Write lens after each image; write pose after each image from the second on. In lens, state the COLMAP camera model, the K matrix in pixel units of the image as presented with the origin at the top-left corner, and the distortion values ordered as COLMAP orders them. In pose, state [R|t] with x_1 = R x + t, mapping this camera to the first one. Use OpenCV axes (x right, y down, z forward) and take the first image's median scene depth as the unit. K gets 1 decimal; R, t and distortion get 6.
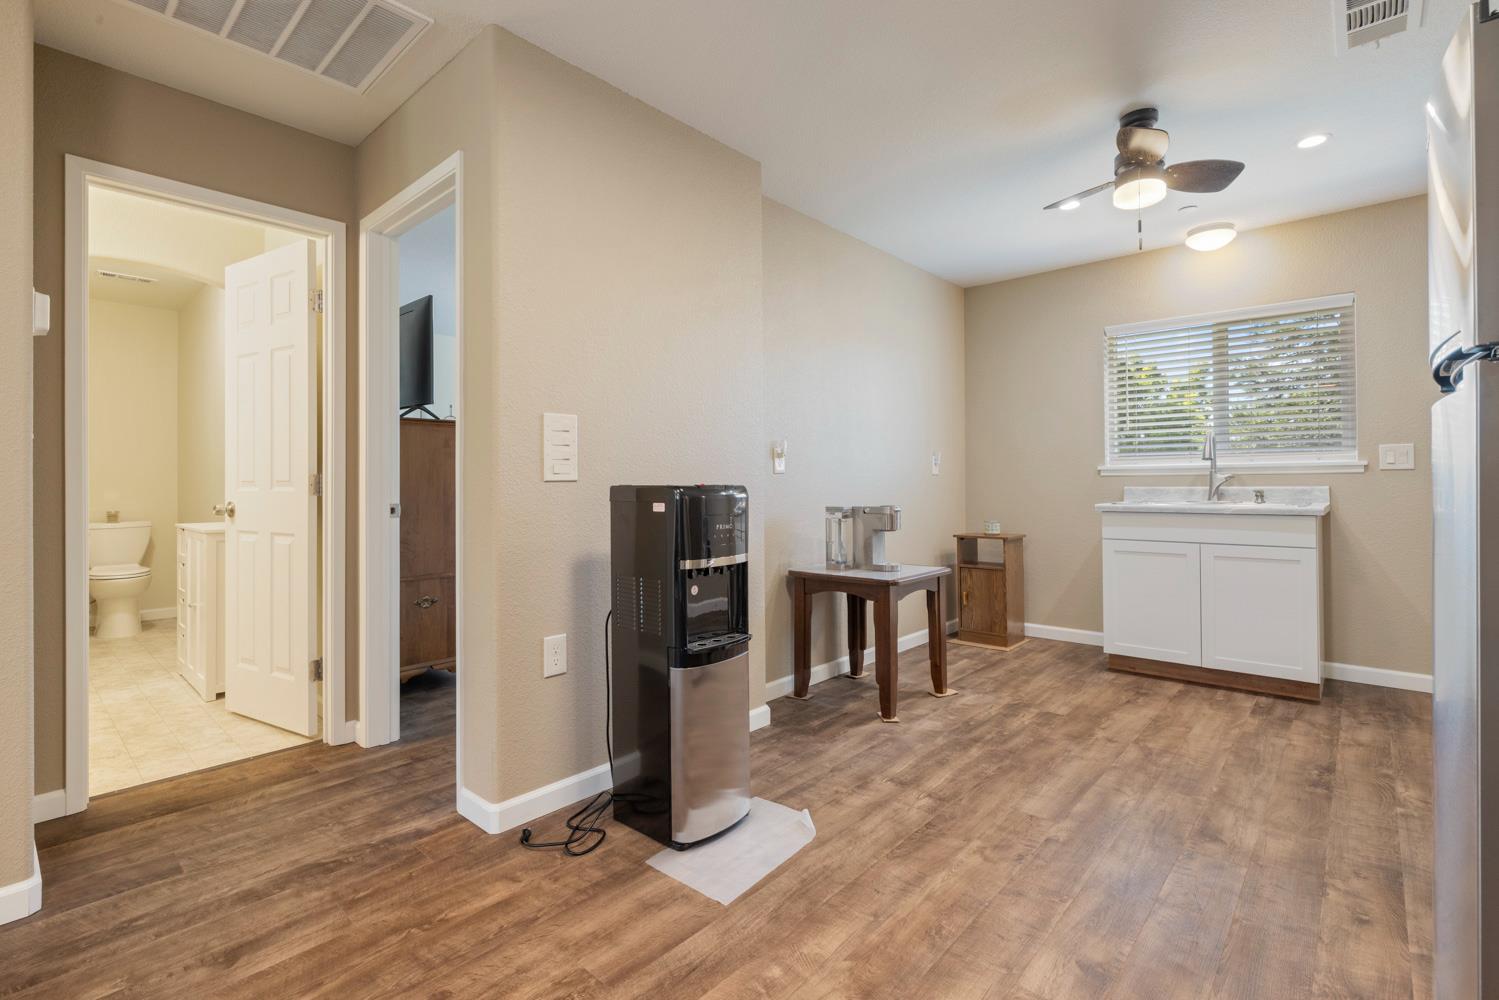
lens RADIAL K [[691.1, 0, 750.0], [0, 691.1, 478.7], [0, 0, 1]] dist [-0.000151, -0.000065]
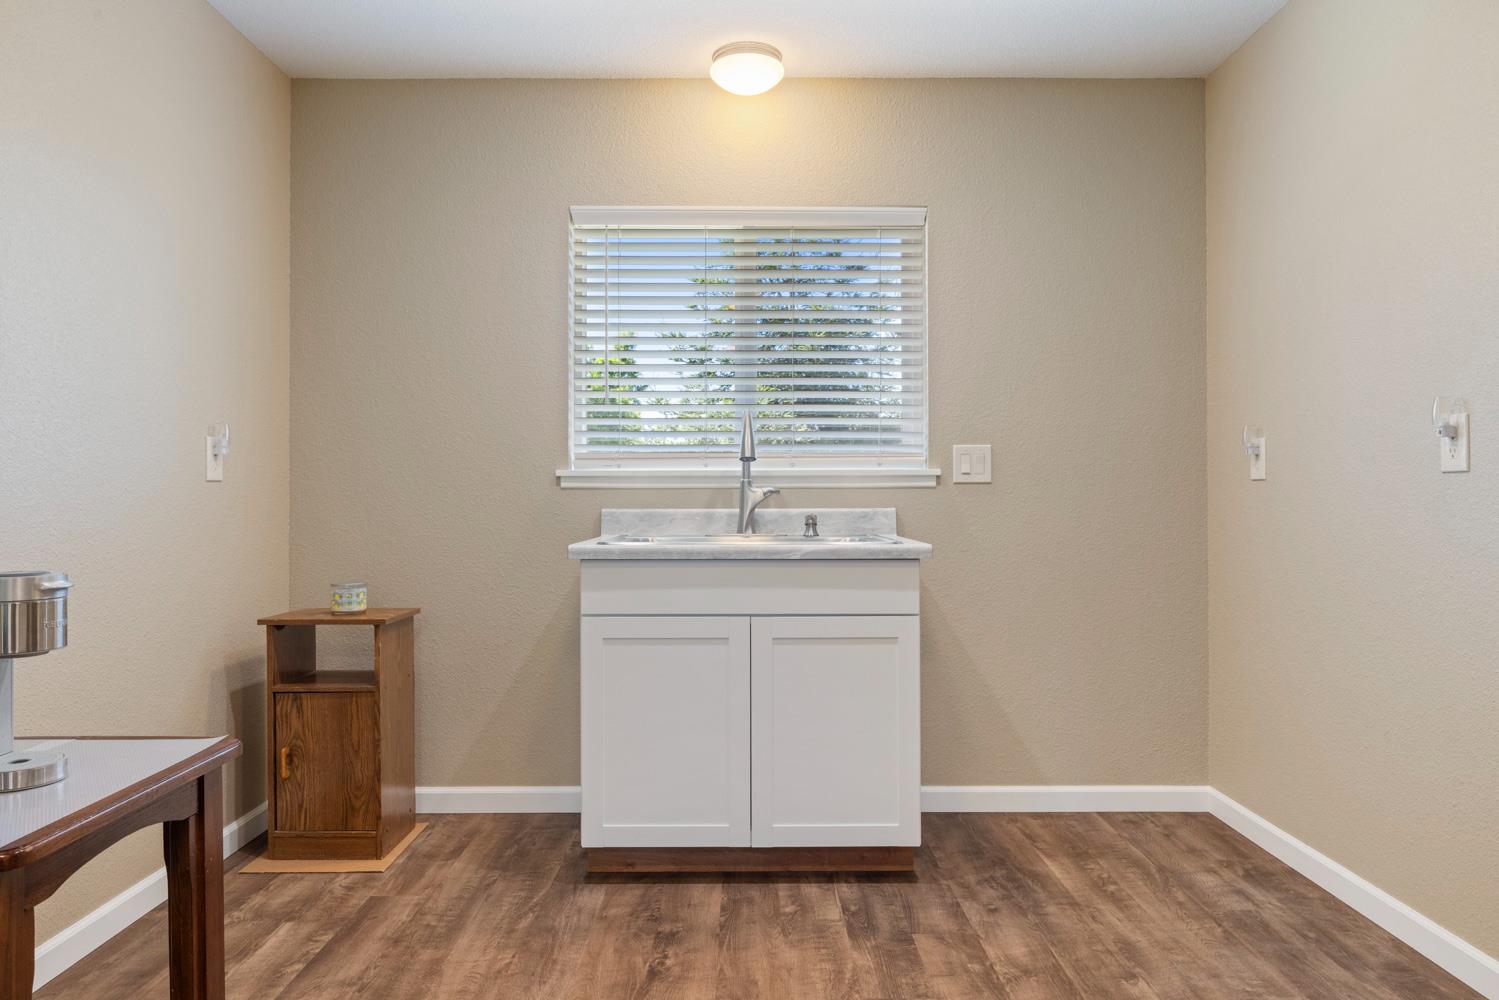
lens RADIAL K [[971.6, 0, 749.5], [0, 971.6, 500.0], [0, 0, 1]] dist [0.001742, 0.000699]
pose [[0.738626, 0.003938, 0.674104, 0.129289], [-0.009113, 0.999950, 0.004144, 0.000915], [-0.674054, -0.009205, 0.738625, 0.399274]]
